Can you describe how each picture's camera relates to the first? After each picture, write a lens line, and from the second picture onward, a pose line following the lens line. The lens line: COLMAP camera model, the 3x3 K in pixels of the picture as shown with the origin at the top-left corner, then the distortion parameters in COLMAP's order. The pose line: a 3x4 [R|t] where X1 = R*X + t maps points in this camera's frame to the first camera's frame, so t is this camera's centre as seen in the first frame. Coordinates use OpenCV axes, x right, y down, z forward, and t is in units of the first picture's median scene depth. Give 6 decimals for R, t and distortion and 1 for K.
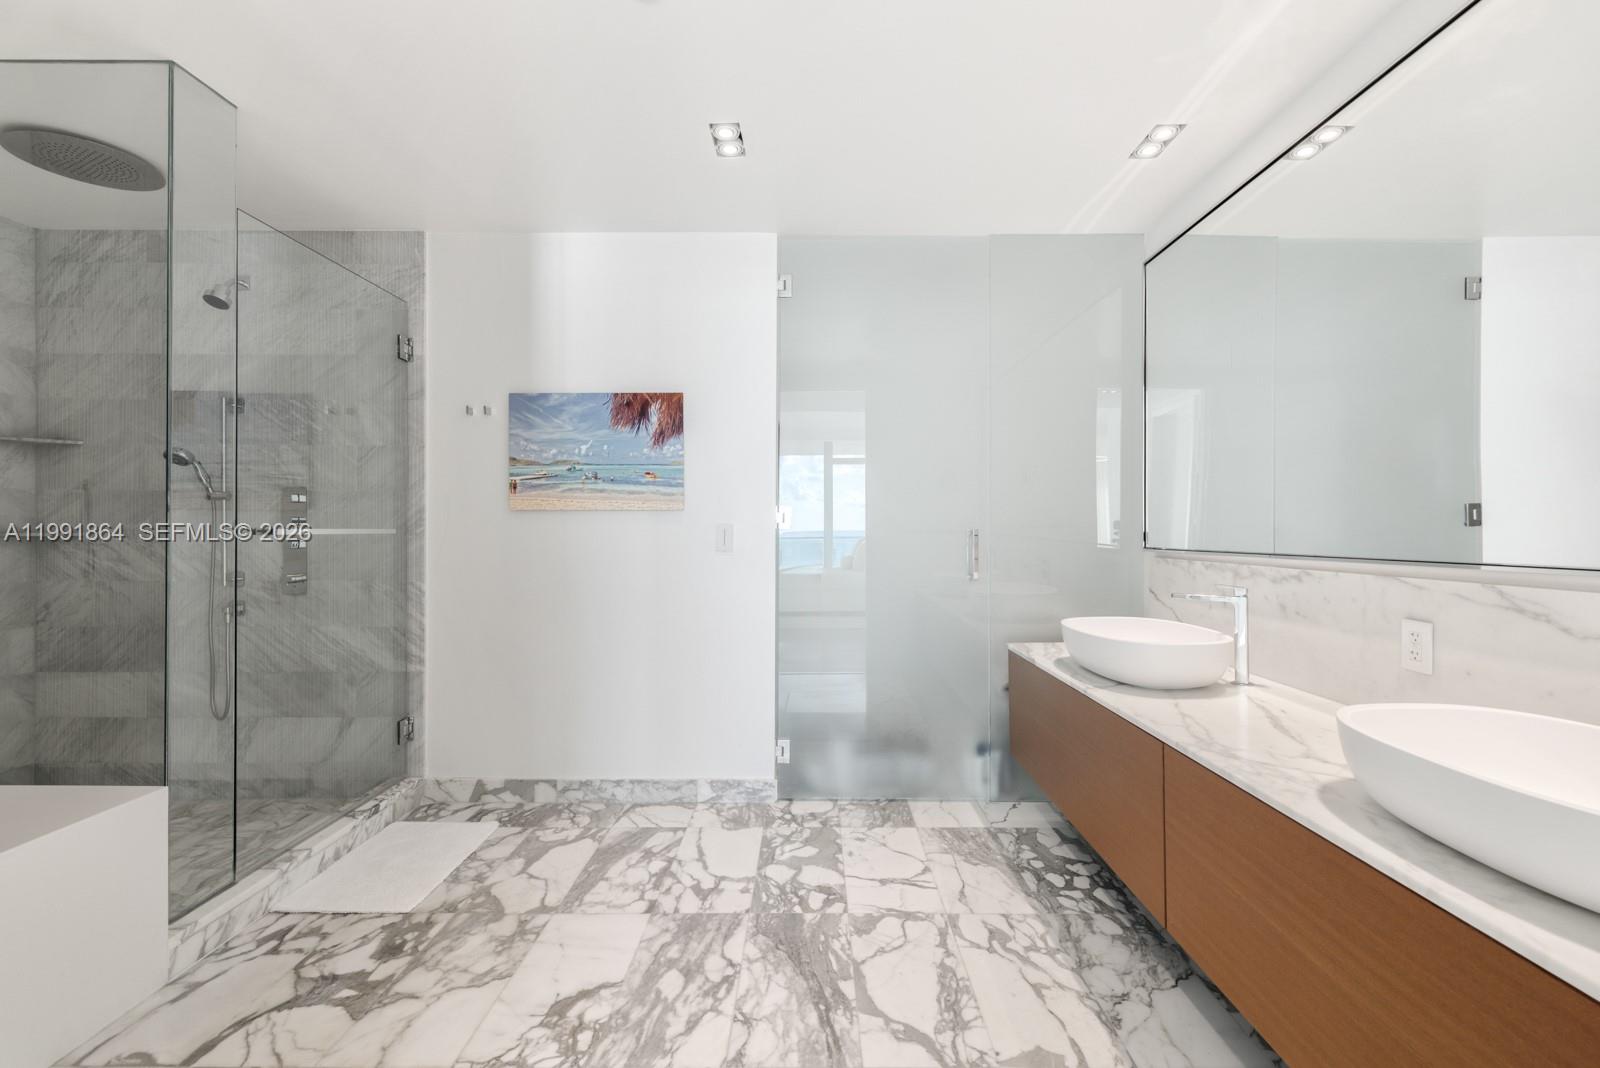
lens RADIAL K [[684.9, 0, 805.3], [0, 684.9, 530.1], [0, 0, 1]] dist [0.001105, 0.000217]
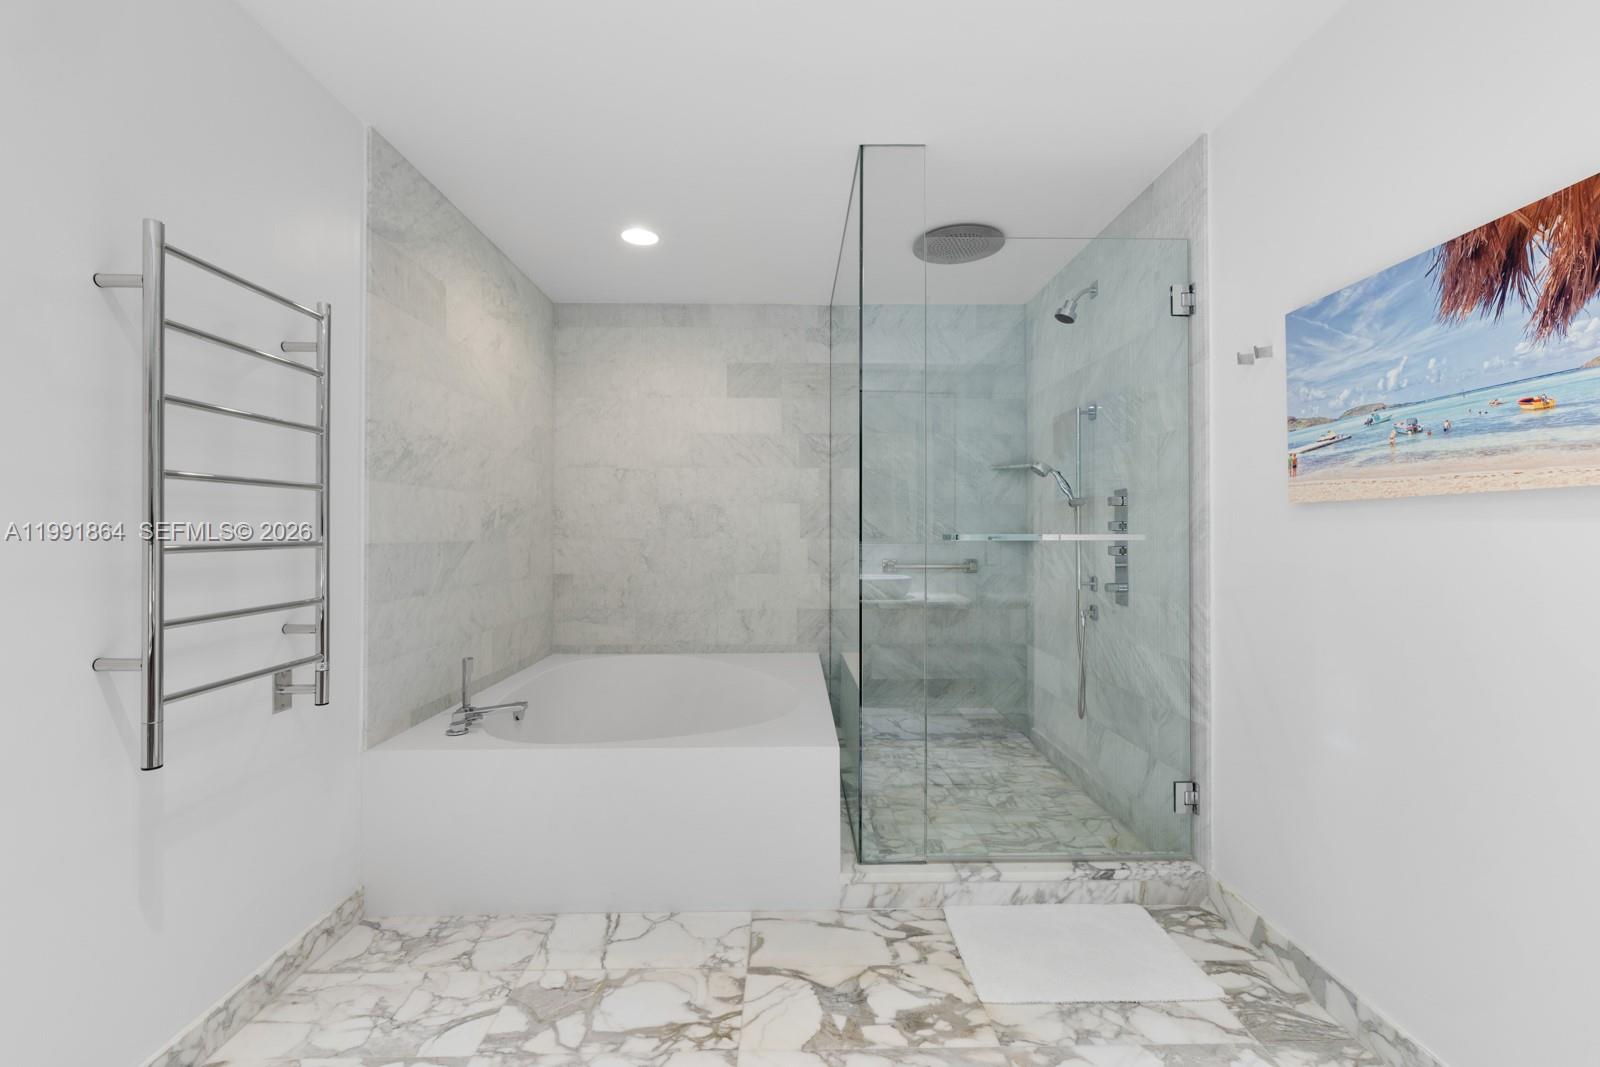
lens RADIAL K [[684.9, 0, 804.1], [0, 684.9, 527.8], [0, 0, 1]] dist [0.001105, 0.000217]
pose [[0.028807, -0.007636, -0.999556, 0.171909], [-0.001940, 0.999969, -0.007695, -0.001956], [0.999583, 0.002160, 0.028791, 0.551022]]
